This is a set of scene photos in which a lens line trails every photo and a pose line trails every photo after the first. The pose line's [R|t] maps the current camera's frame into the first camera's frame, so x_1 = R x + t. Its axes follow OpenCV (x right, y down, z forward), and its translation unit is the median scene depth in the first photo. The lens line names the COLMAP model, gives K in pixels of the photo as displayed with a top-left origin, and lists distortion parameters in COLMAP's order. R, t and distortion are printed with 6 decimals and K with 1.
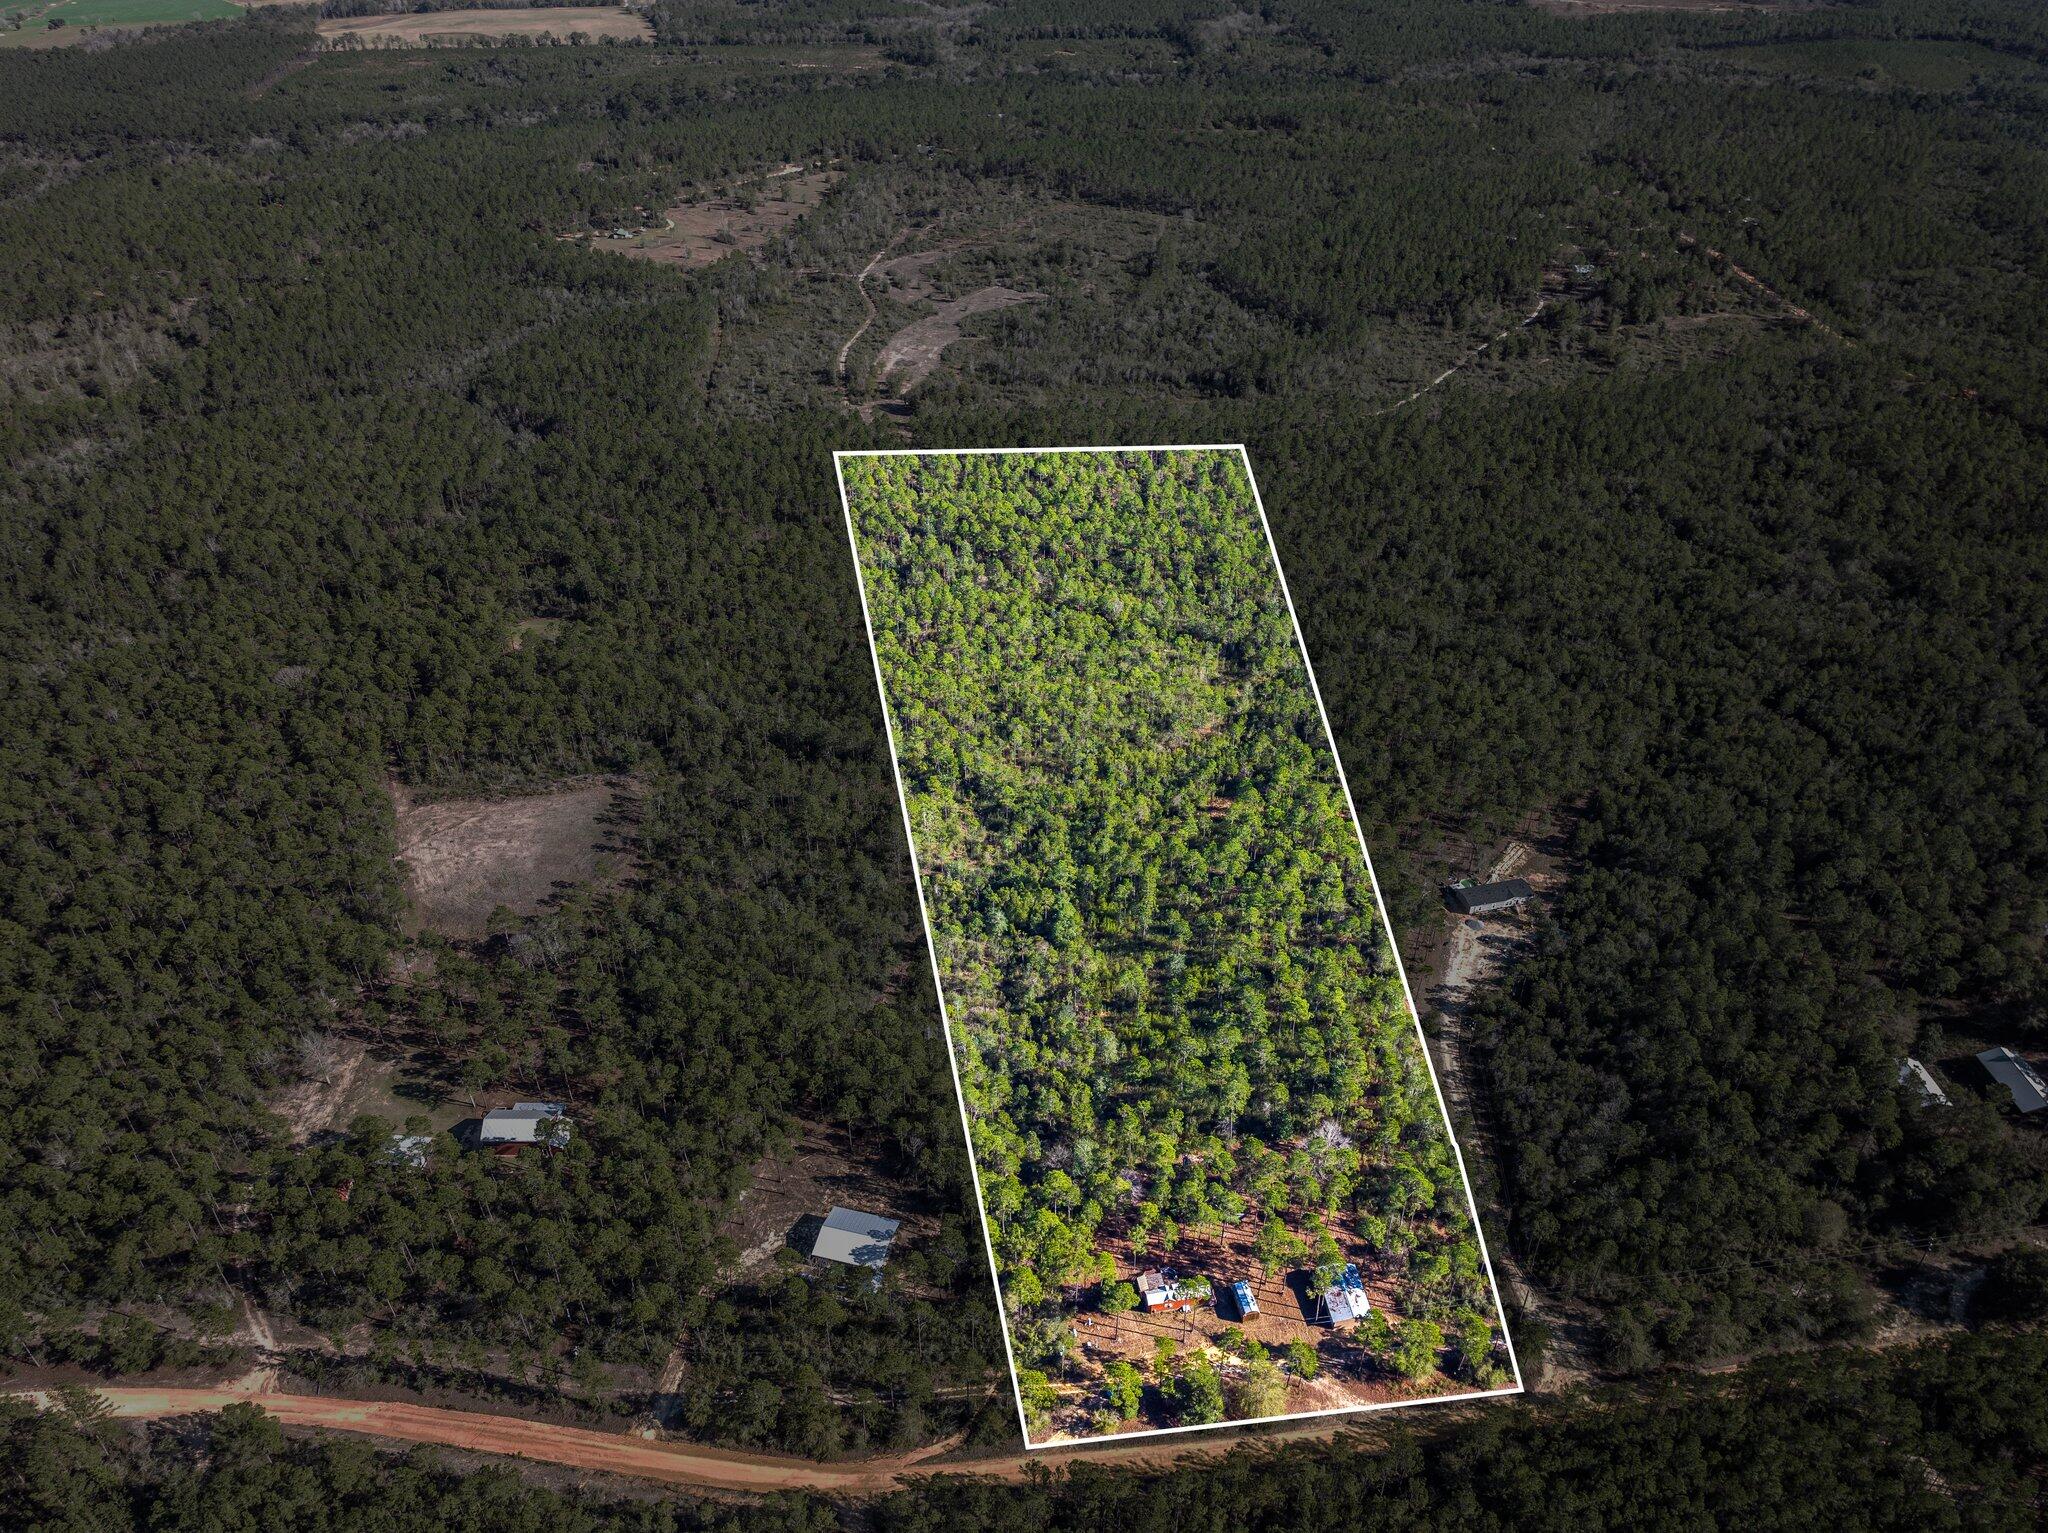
lens RADIAL K [[1435.8, 0, 1024.0], [0, 1435.8, 766.5], [0, 0, 1]] dist [-0.030867, 0.017710]
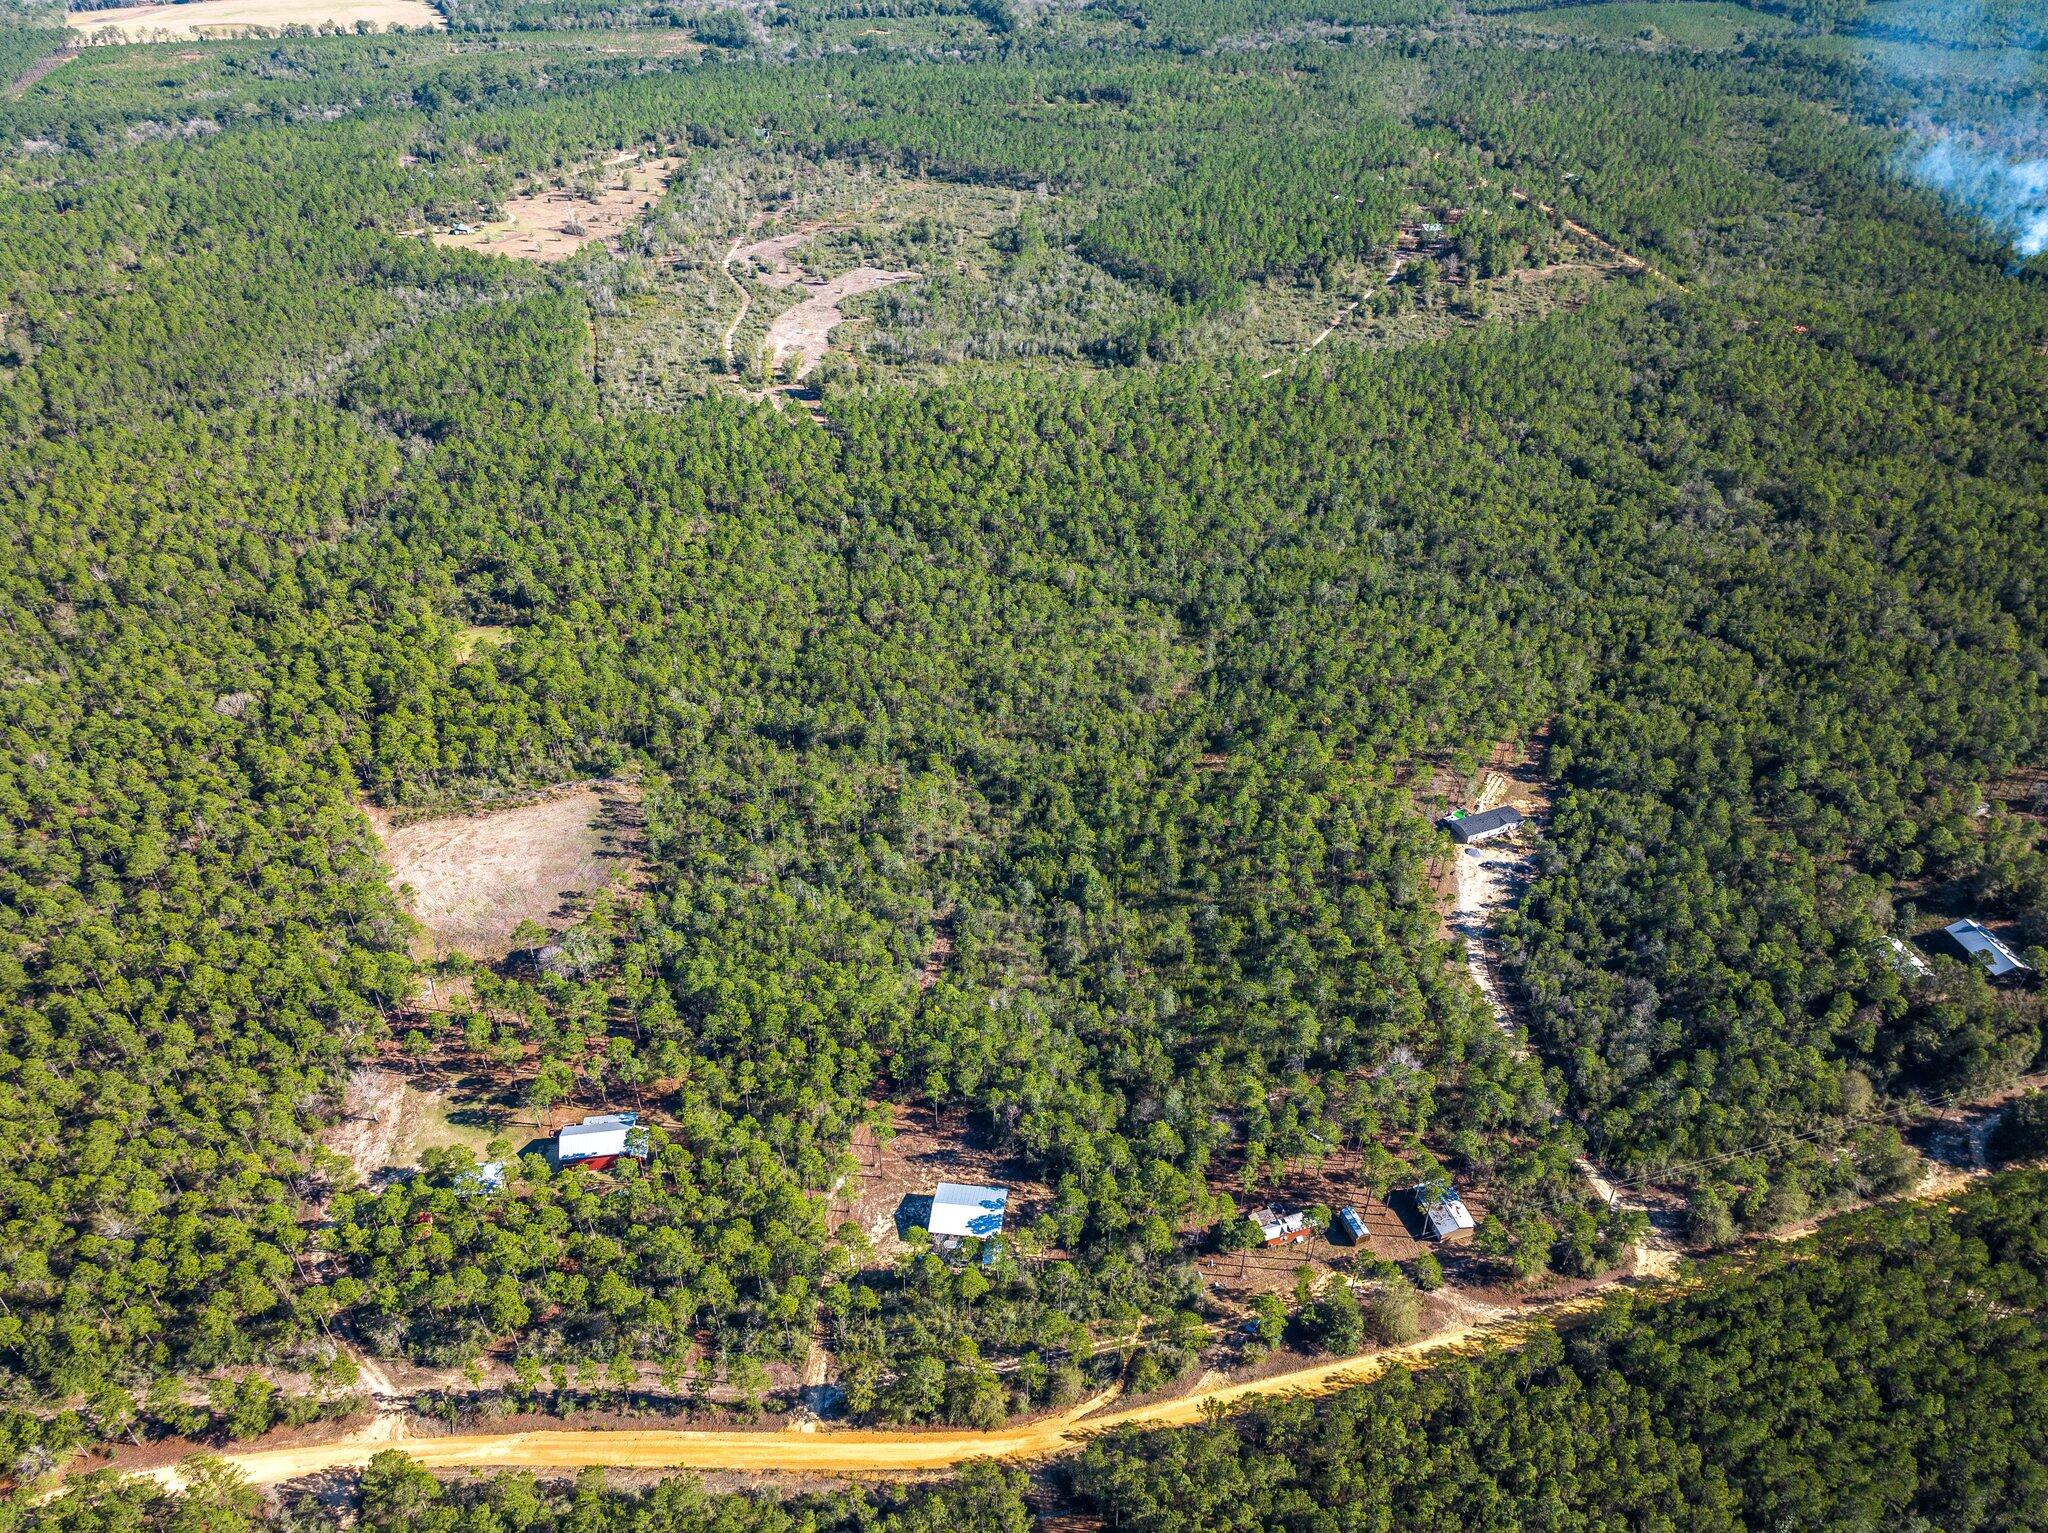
lens RADIAL K [[1435.8, 0, 1024.0], [0, 1435.8, 766.5], [0, 0, 1]] dist [-0.030867, 0.017710]
pose [[0.989598, -0.080797, 0.119028, -0.116401], [0.079415, 0.996708, 0.016311, 0.003972], [-0.119954, -0.006688, 0.992757, 0.000625]]
